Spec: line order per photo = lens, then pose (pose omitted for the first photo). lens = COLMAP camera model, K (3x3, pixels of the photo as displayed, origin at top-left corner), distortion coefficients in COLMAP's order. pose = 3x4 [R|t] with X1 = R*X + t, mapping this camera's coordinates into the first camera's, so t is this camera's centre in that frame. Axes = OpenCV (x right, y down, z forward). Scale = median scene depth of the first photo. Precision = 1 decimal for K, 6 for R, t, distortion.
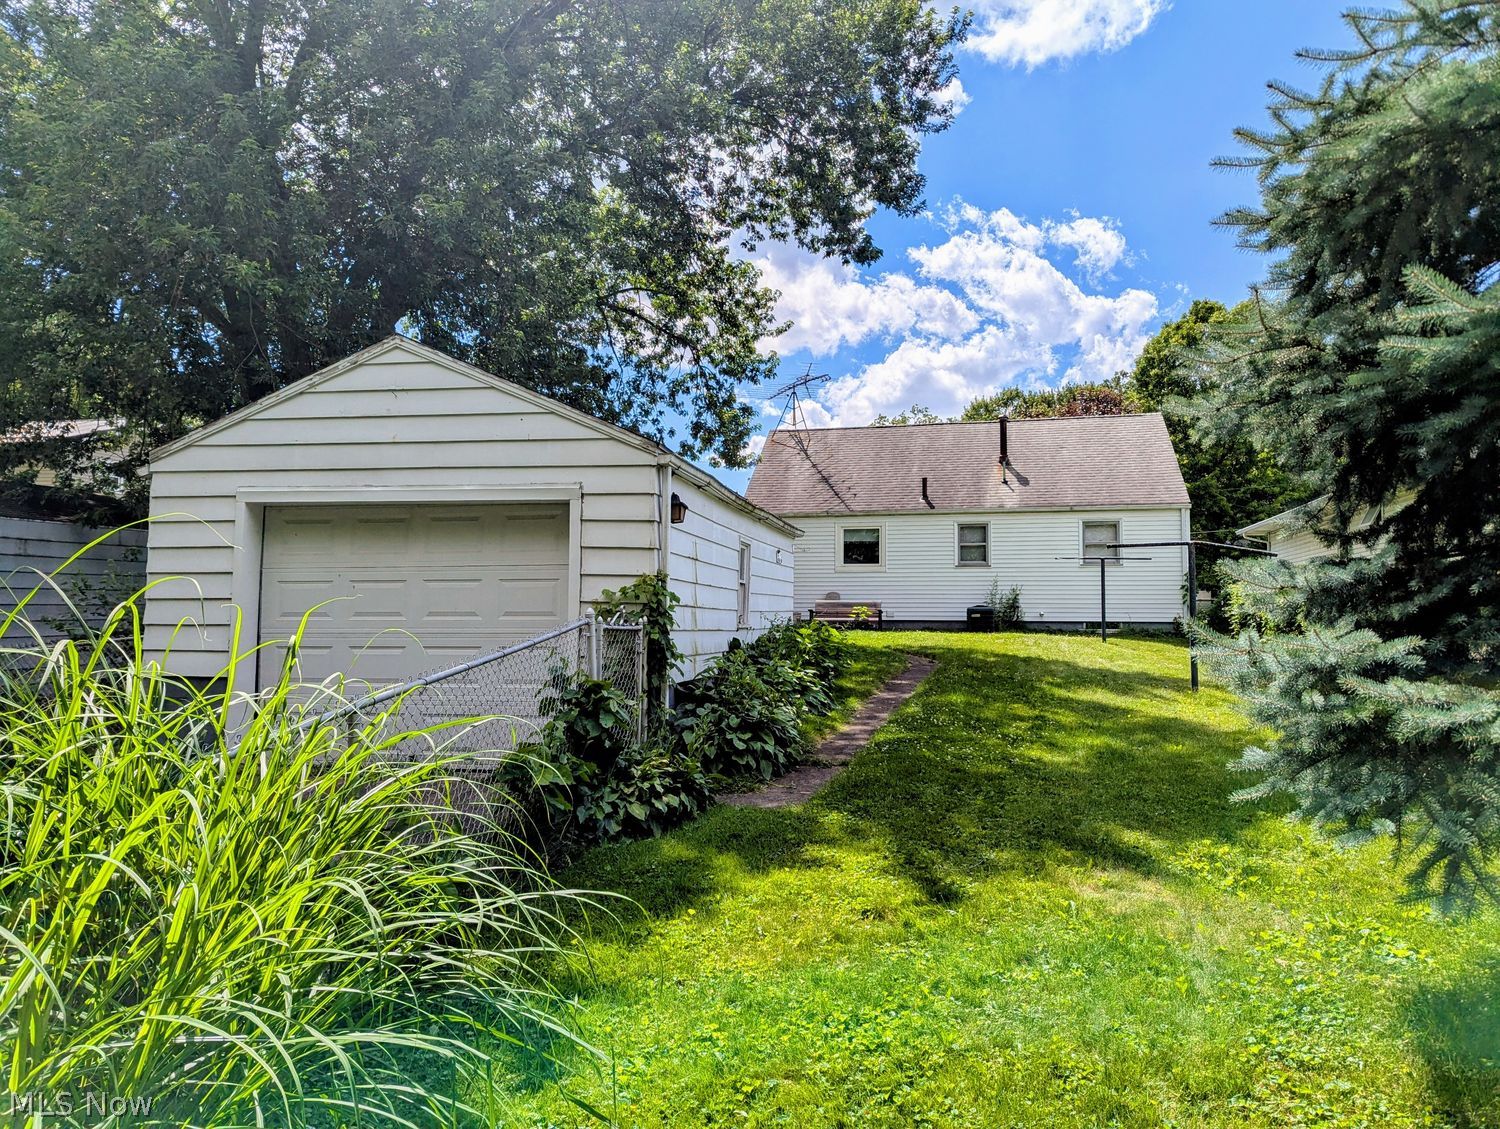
lens RADIAL K [[1062.9, 0, 756.3], [0, 1062.9, 553.3], [0, 0, 1]] dist [0.073934, 0.001024]
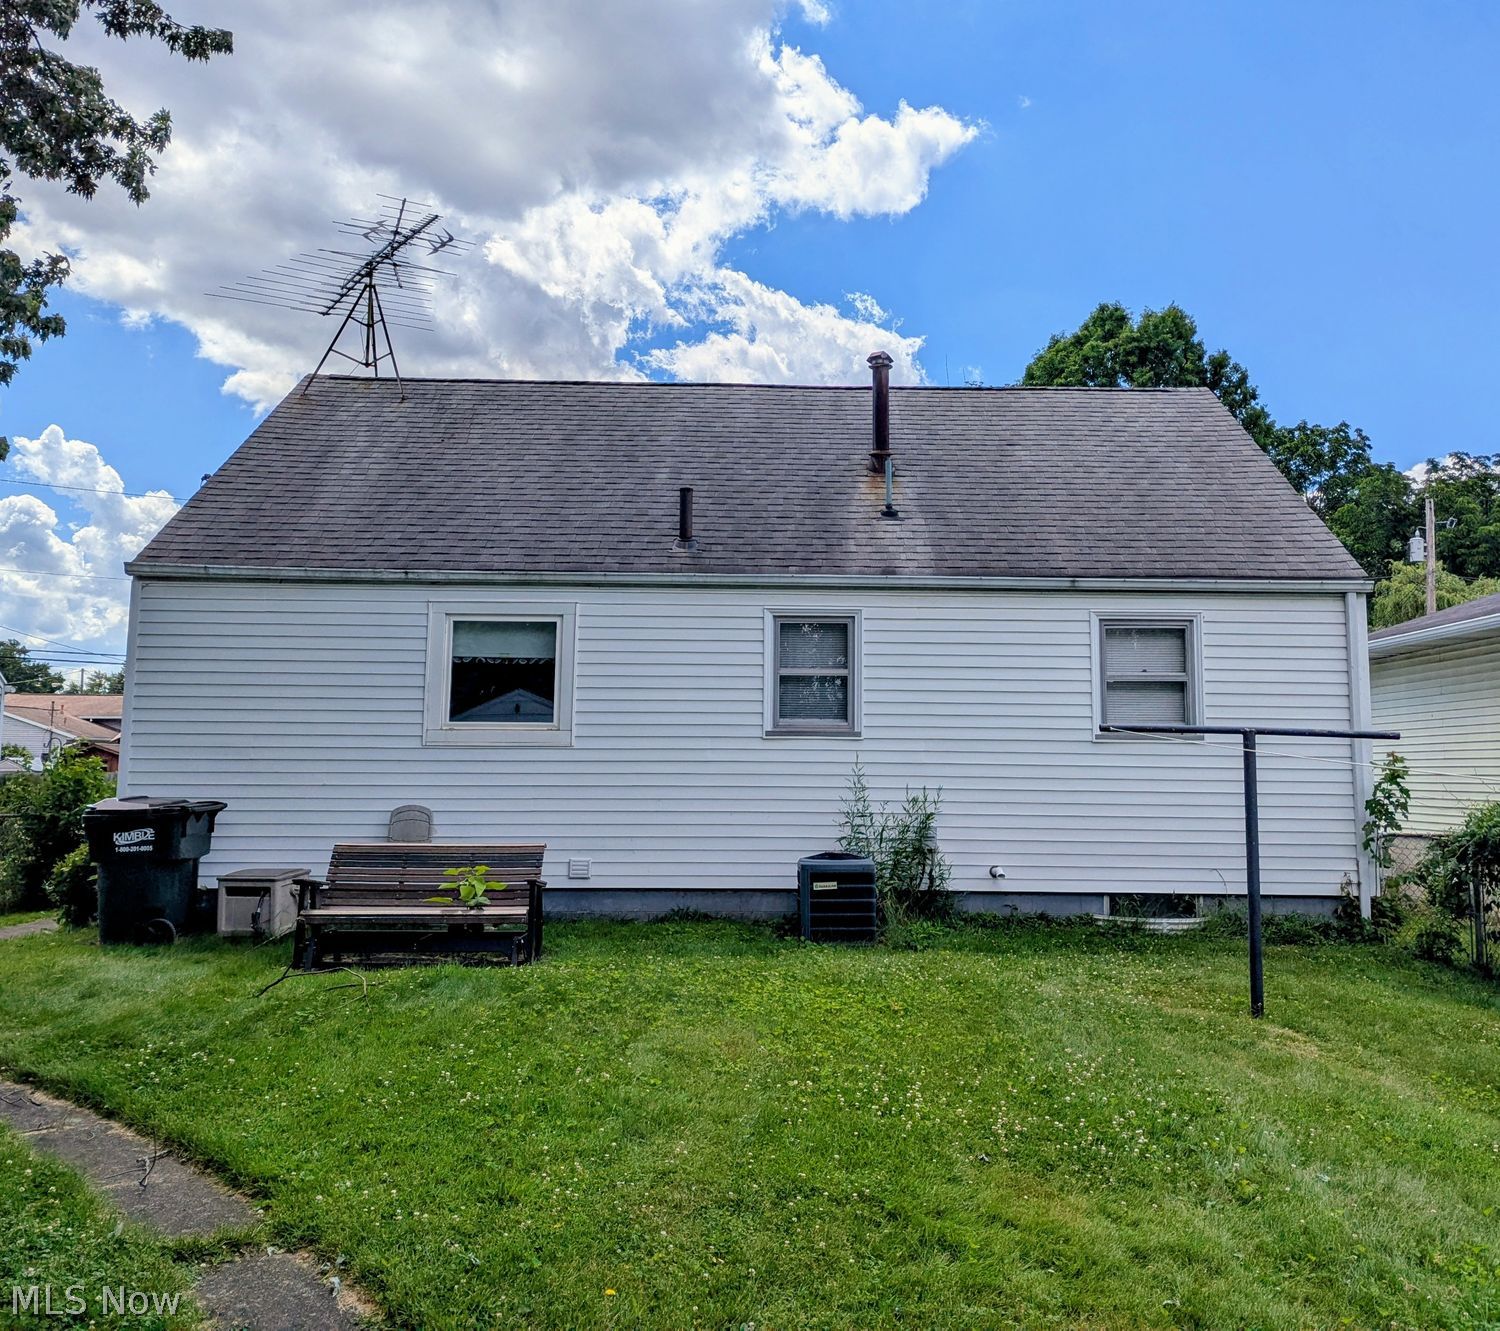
lens RADIAL K [[1400.3, 0, 750.9], [0, 1400.3, 662.8], [0, 0, 1]] dist [-0.003309, -0.012873]
pose [[0.978088, 0.025199, 0.206662, 0.116687], [-0.022644, 0.999635, -0.014721, -0.006143], [-0.206957, 0.009719, 0.978302, 0.746936]]
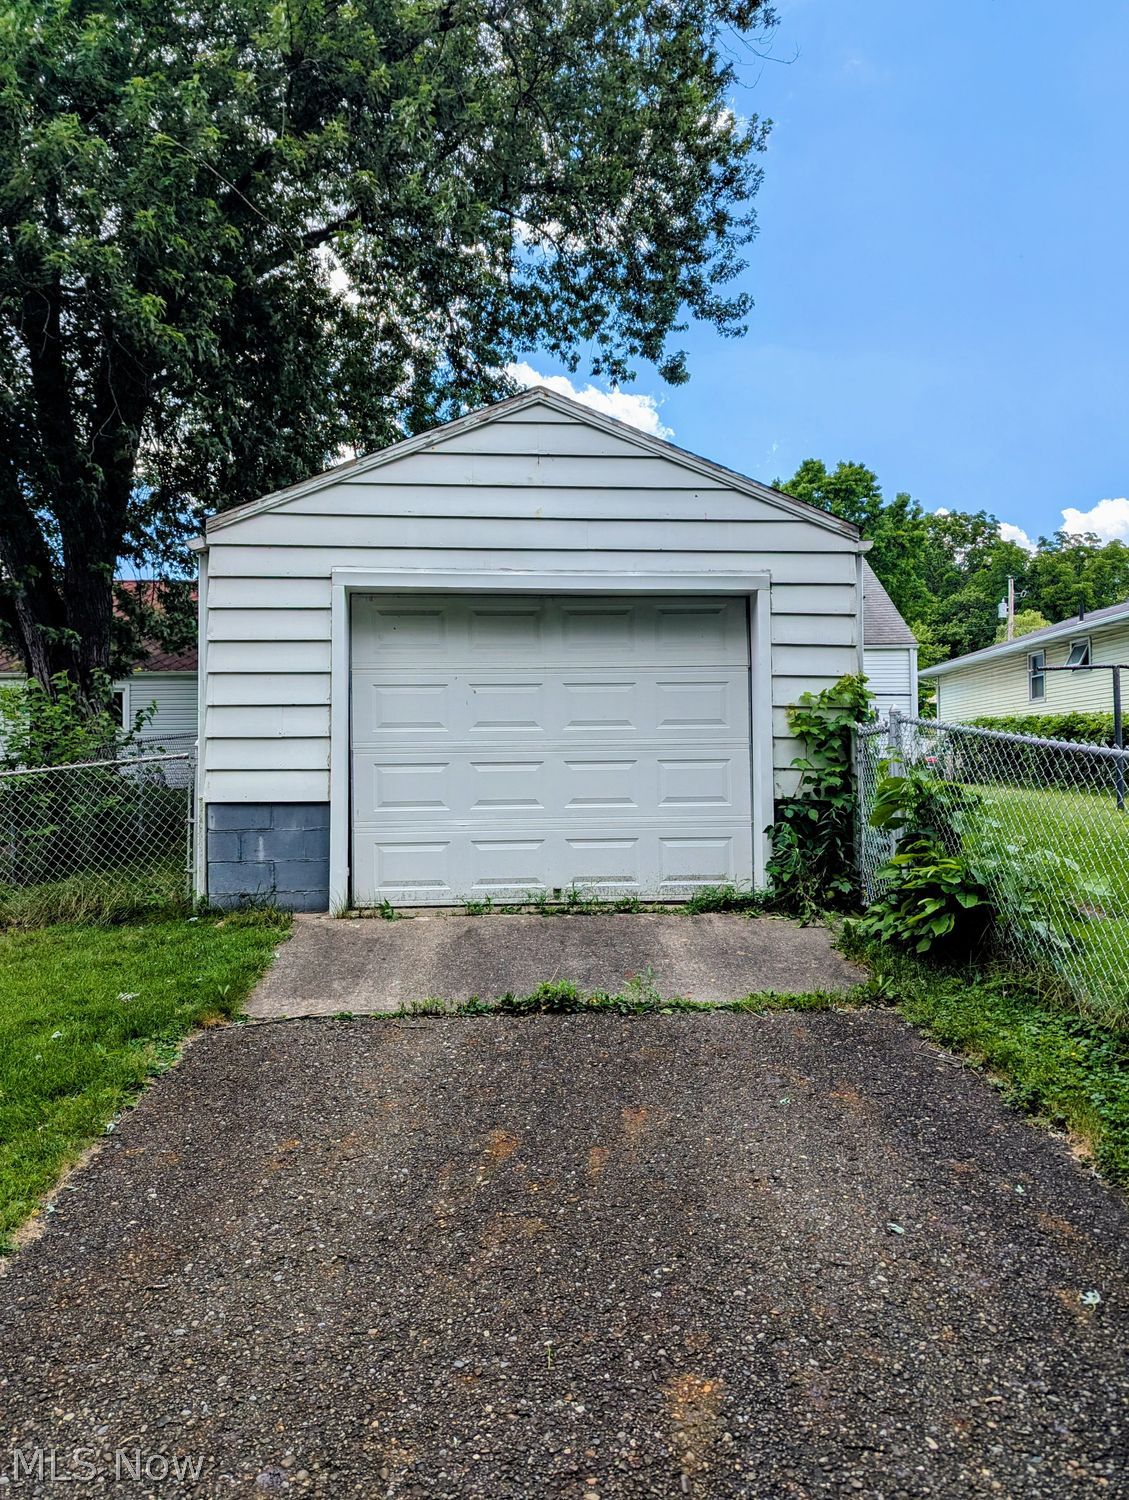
lens RADIAL K [[1062.9, 0, 561.5], [0, 1062.9, 766.3], [0, 0, 1]] dist [0.073934, 0.001024]
pose [[0.974517, -0.006151, 0.224228, -0.202714], [-0.006694, 0.998381, 0.056483, 0.017365], [-0.224213, -0.056545, 0.972898, 0.068496]]
